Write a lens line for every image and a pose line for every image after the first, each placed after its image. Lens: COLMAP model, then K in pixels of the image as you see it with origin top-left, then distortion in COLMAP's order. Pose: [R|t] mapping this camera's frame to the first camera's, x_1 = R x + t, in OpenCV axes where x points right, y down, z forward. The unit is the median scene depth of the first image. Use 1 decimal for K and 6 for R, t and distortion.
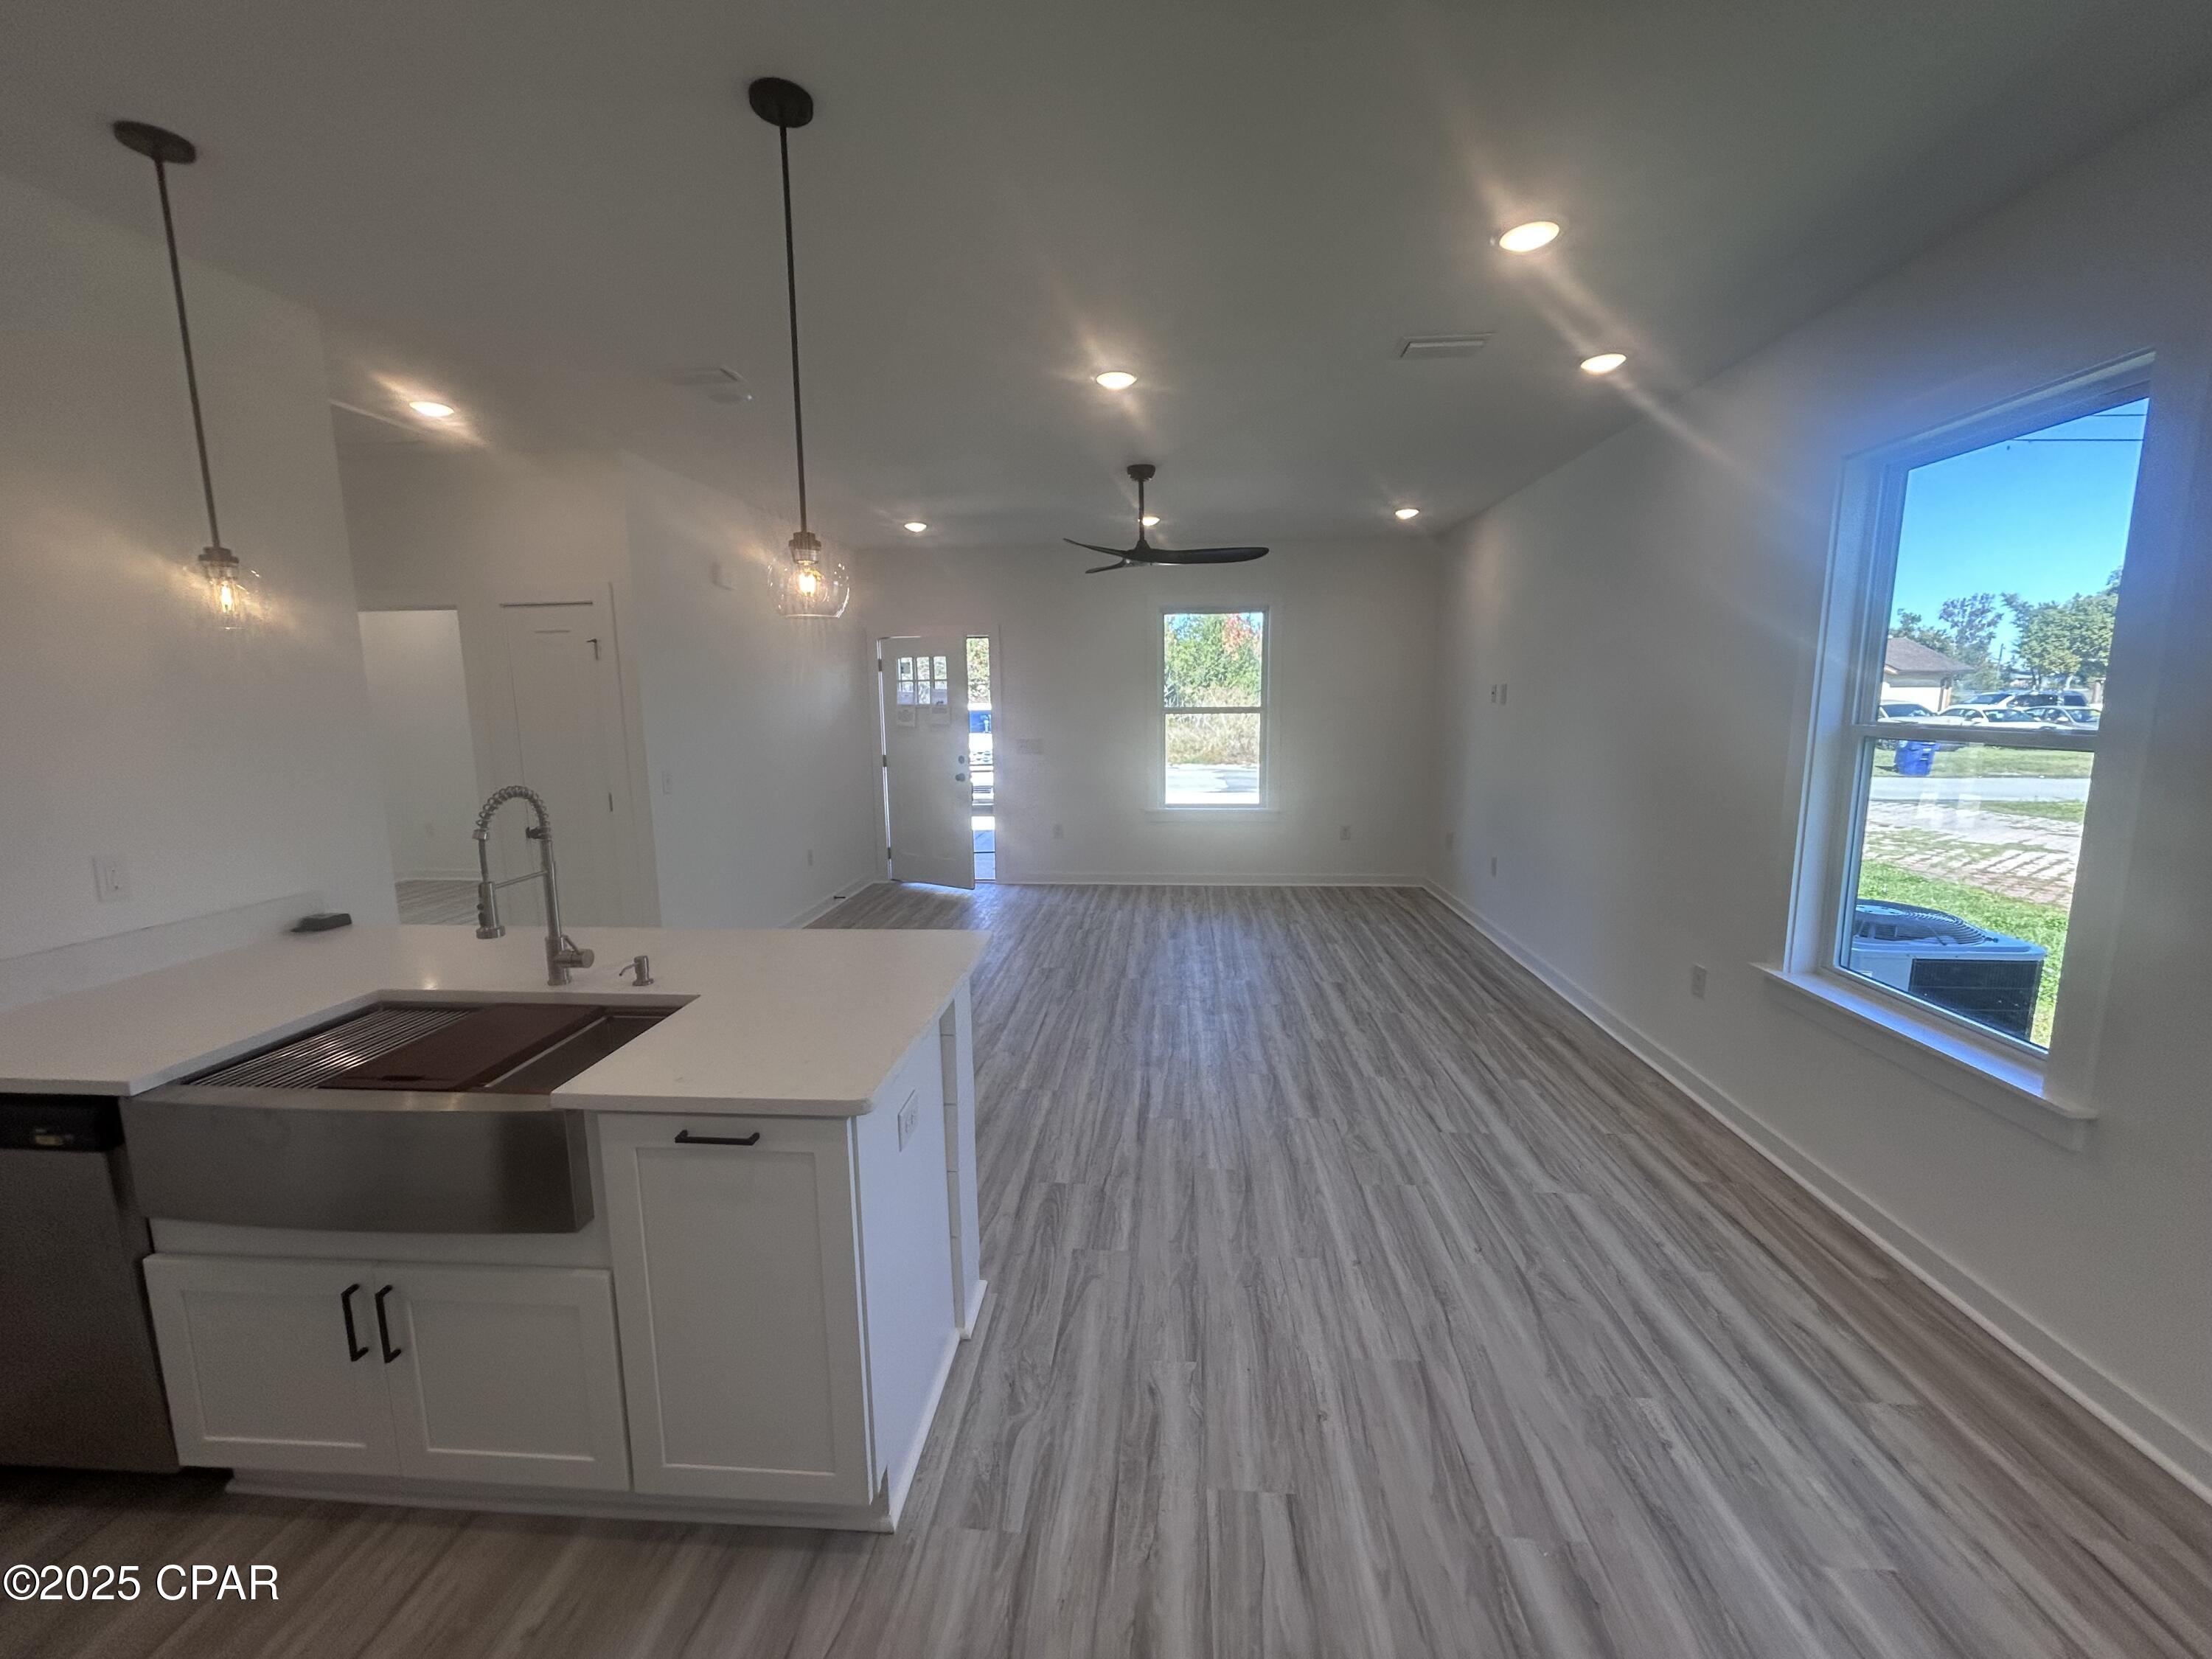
lens RADIAL K [[894.8, 0, 1100.6], [0, 894.8, 825.9], [0, 0, 1]] dist [-0.001558, 0.001019]
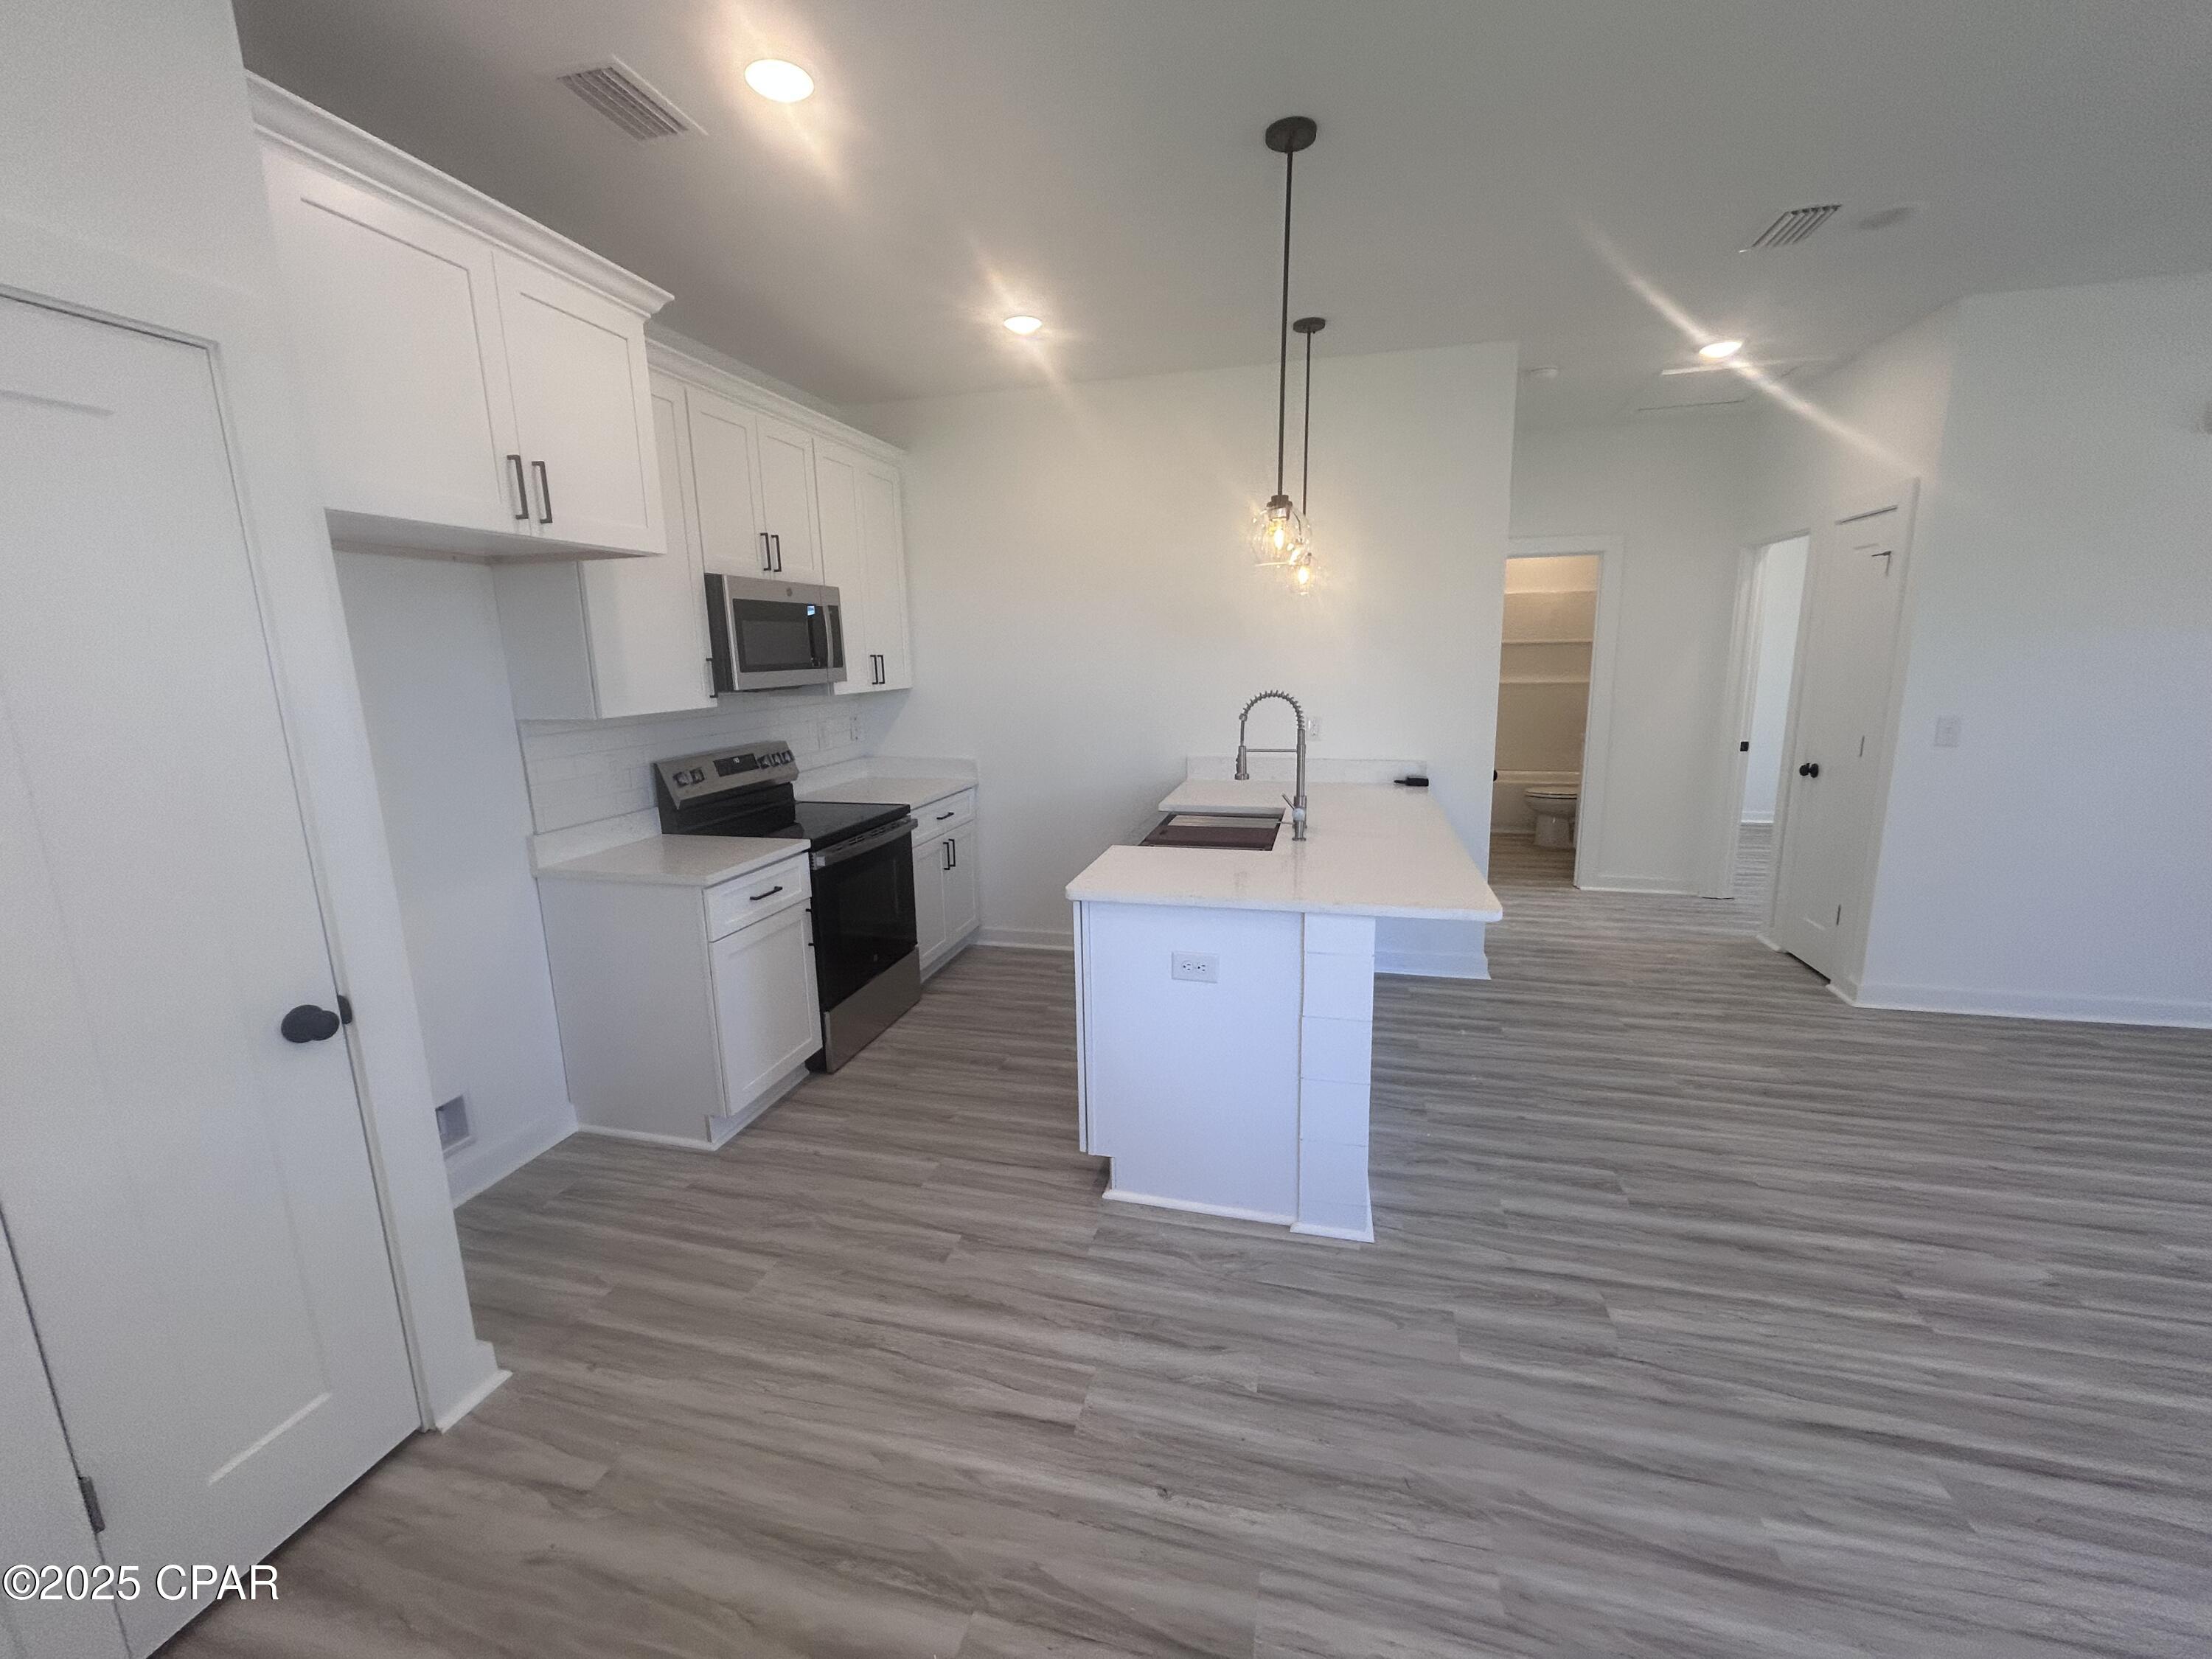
lens RADIAL K [[894.8, 0, 1102.8], [0, 894.8, 830.3], [0, 0, 1]] dist [-0.001558, 0.001019]
pose [[-0.169670, 0.206411, -0.963642, 0.865709], [-0.121840, 0.965925, 0.228352, -0.117613], [0.977940, 0.156155, -0.138739, 0.885455]]
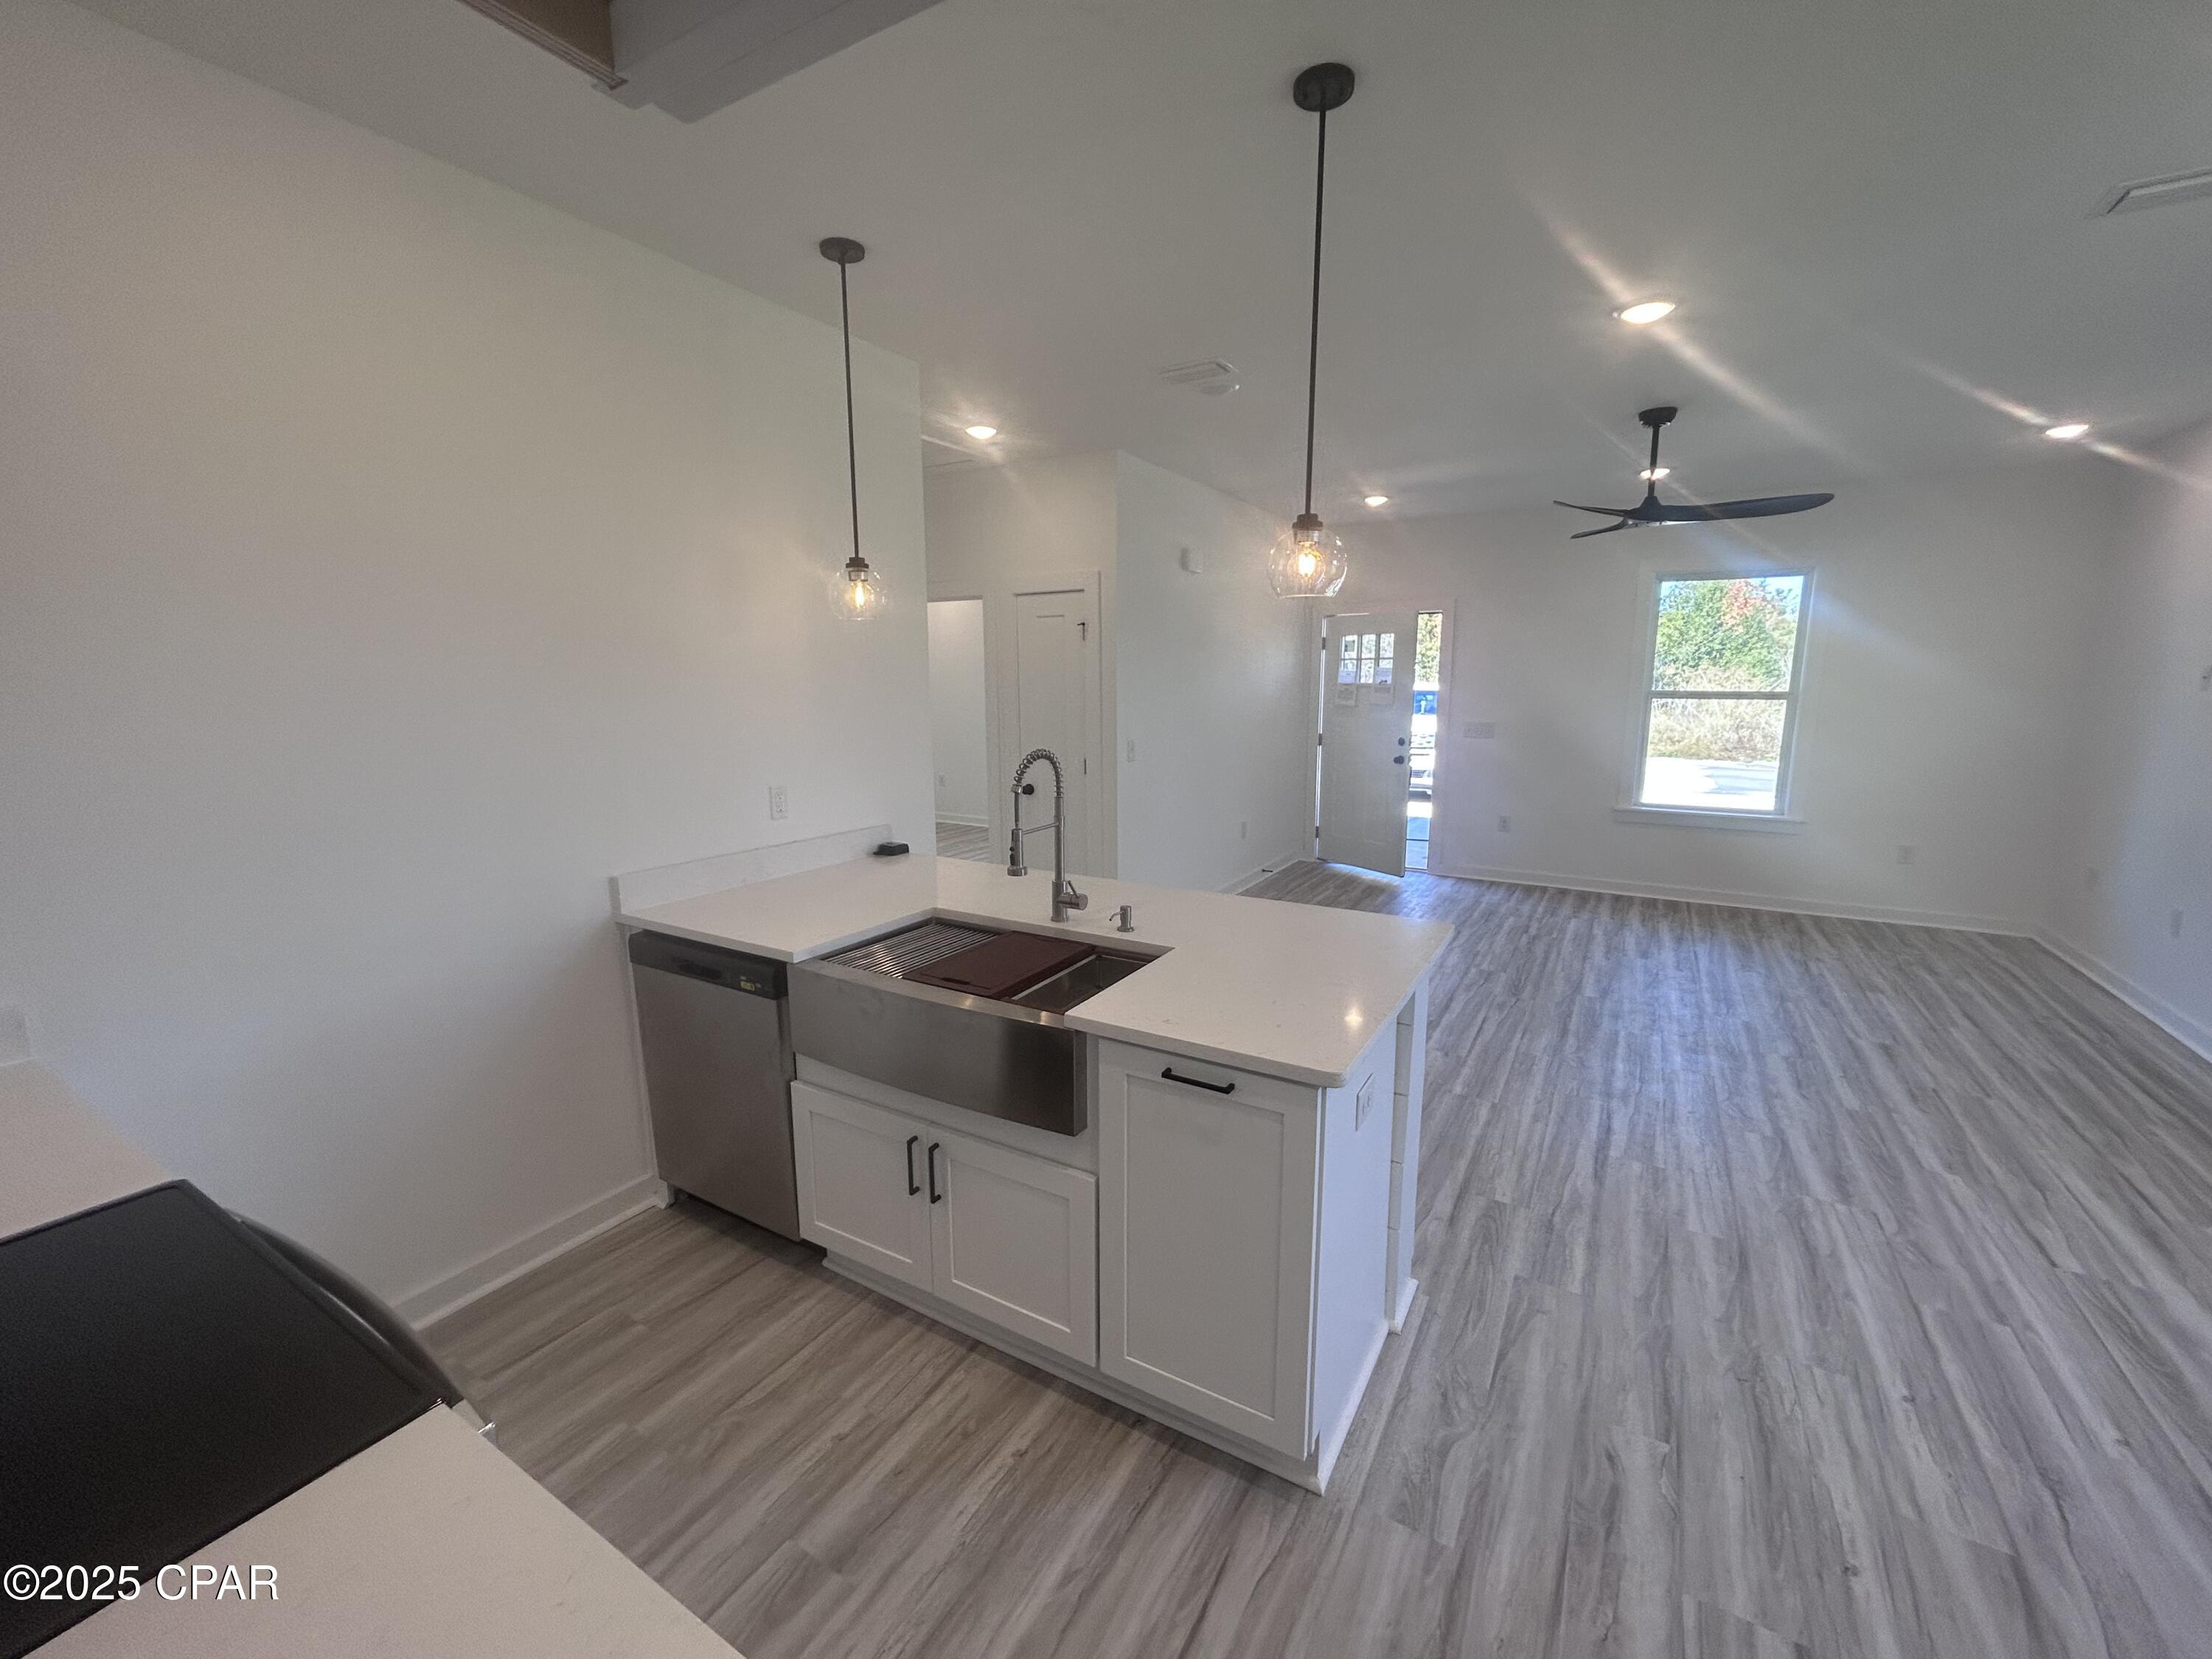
lens RADIAL K [[894.8, 0, 1107.3], [0, 894.8, 826.2], [0, 0, 1]] dist [-0.001558, 0.001019]
pose [[0.897945, 0.081085, -0.432573, -0.056763], [-0.070912, 0.996695, 0.039628, 0.003209], [0.434357, -0.004909, 0.900728, -0.018995]]
